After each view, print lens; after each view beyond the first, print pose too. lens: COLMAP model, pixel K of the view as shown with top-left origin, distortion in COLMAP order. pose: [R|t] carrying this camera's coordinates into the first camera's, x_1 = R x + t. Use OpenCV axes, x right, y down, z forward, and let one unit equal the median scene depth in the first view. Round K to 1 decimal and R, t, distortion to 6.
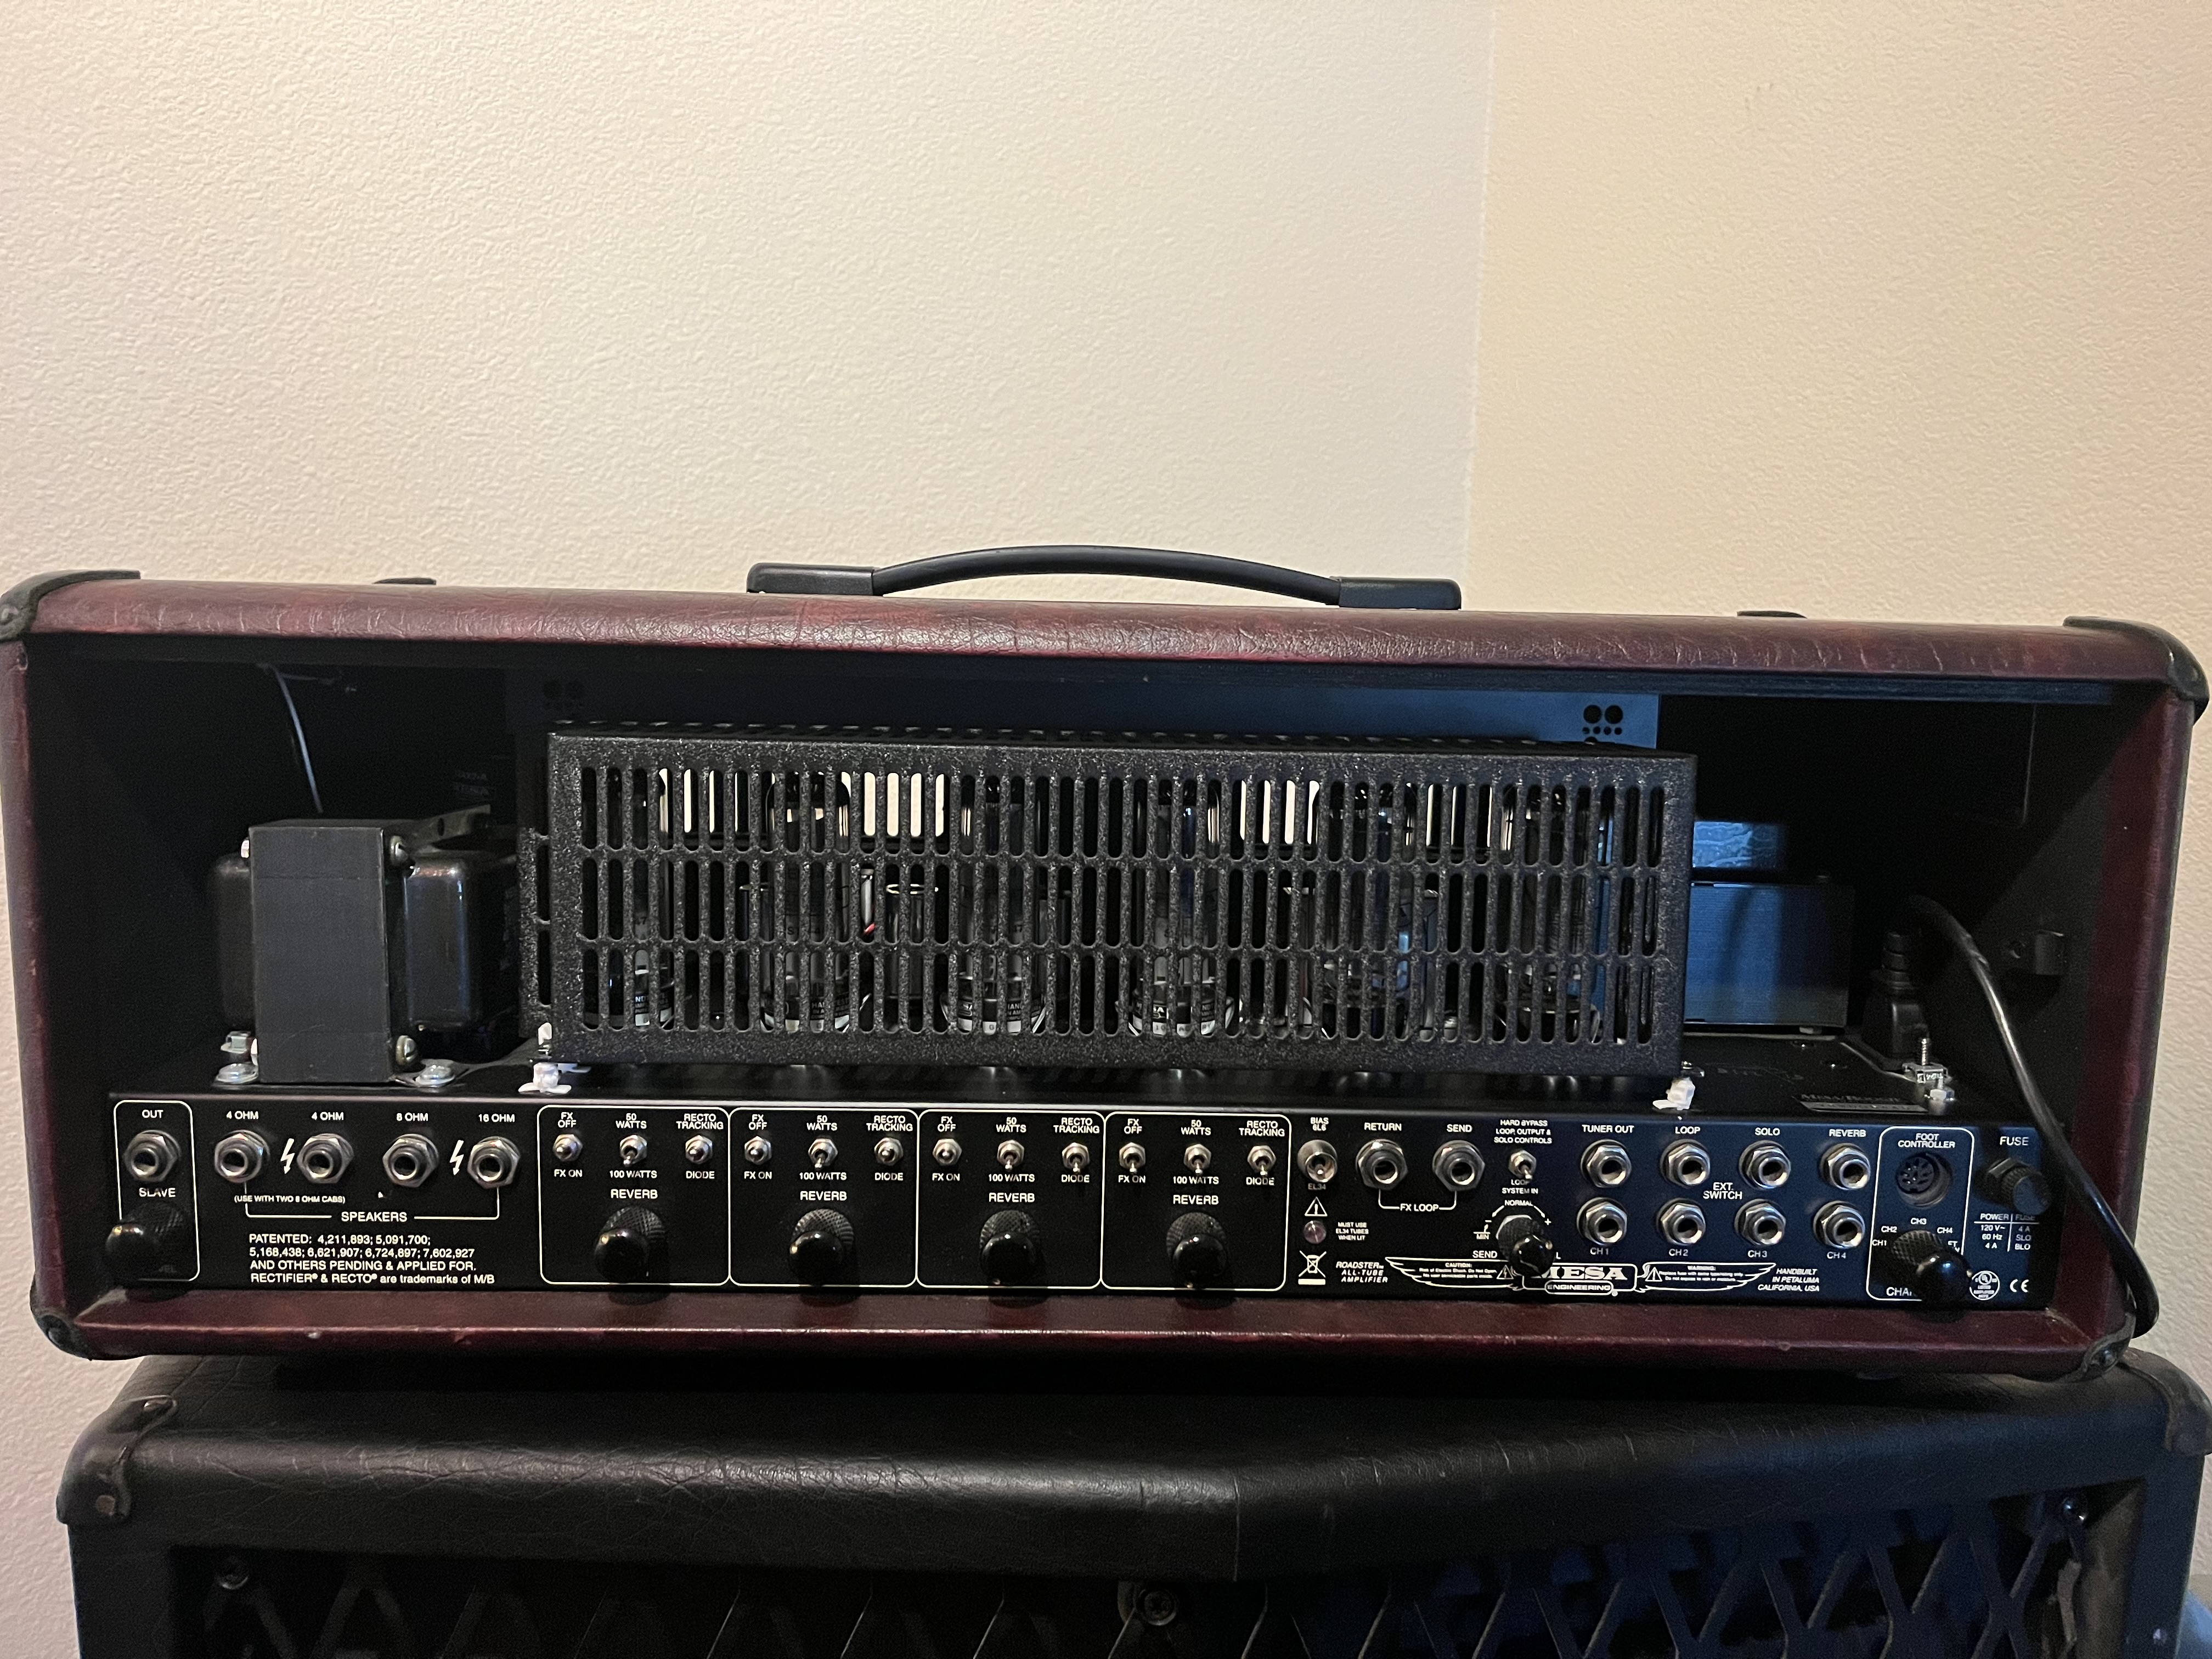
lens RADIAL K [[1708.8, 0, 1104.0], [0, 1708.8, 829.9], [0, 0, 1]] dist [0.064021, -0.101302]
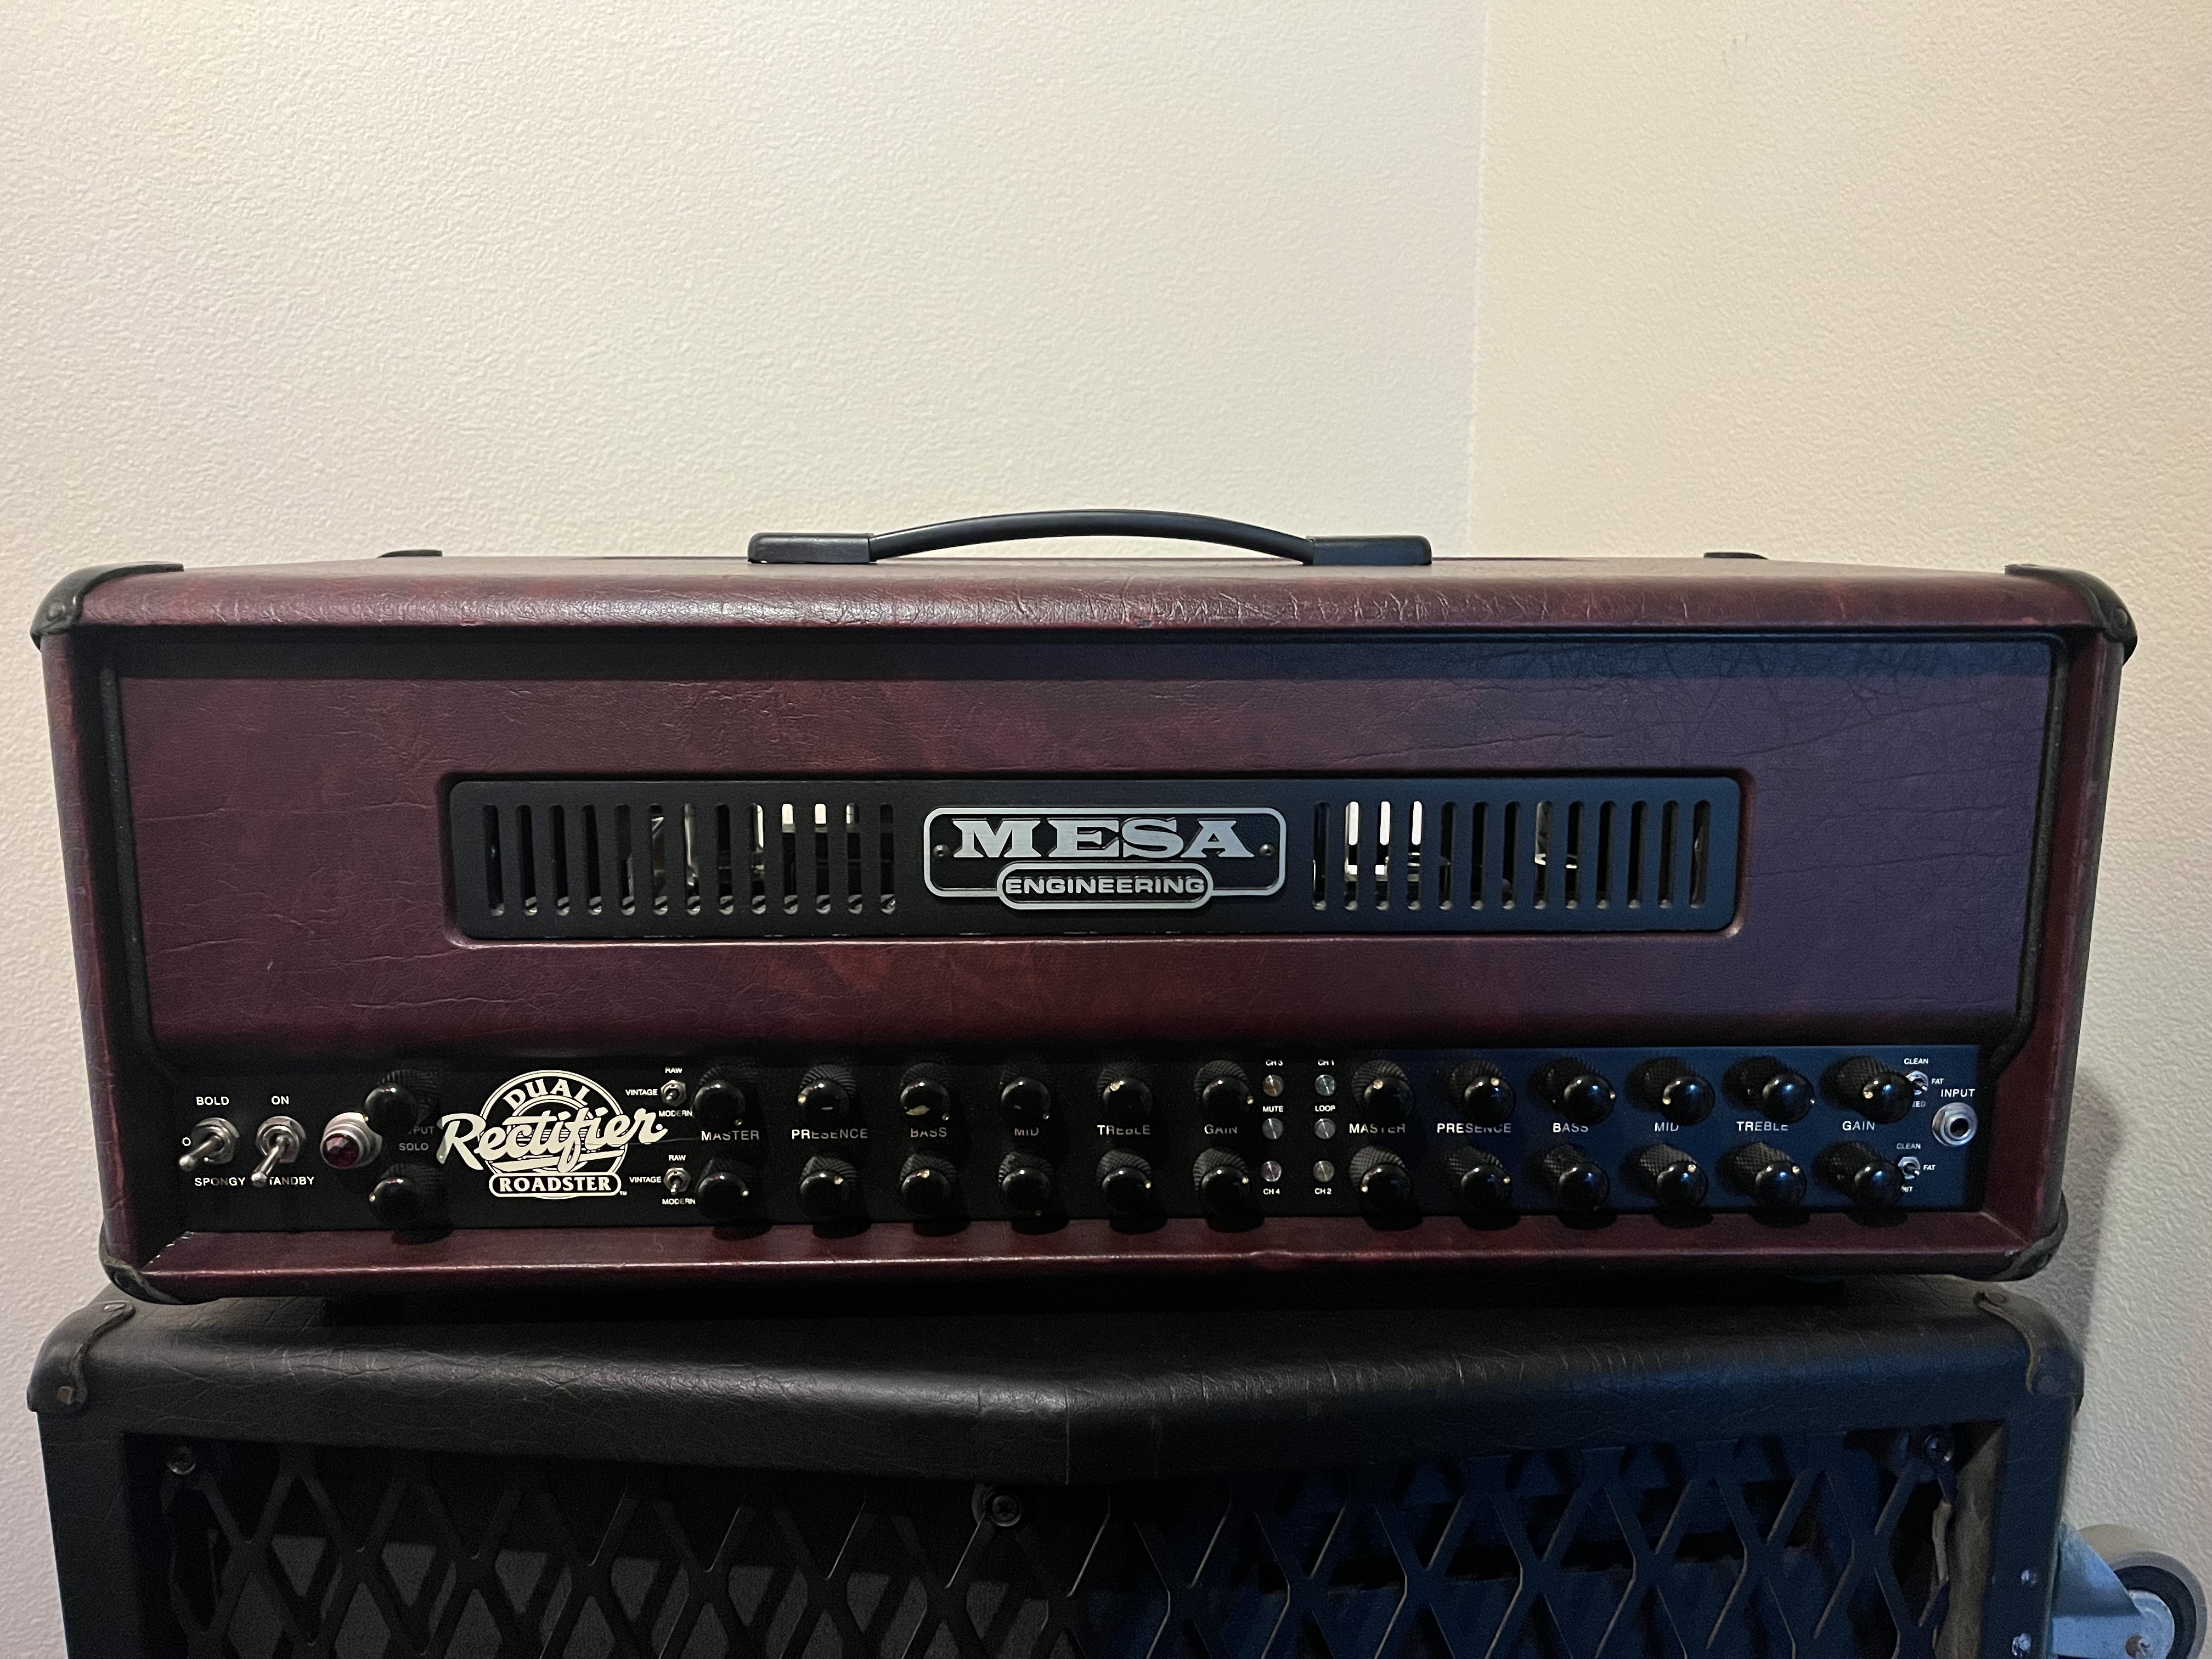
lens RADIAL K [[1708.8, 0, 1088.7], [0, 1708.8, 835.9], [0, 0, 1]] dist [0.064021, -0.101302]
pose [[0.996107, -0.008446, -0.087750, 0.107877], [0.009735, 0.999851, 0.014271, 0.010818], [0.087617, -0.015070, 0.996040, -0.031371]]
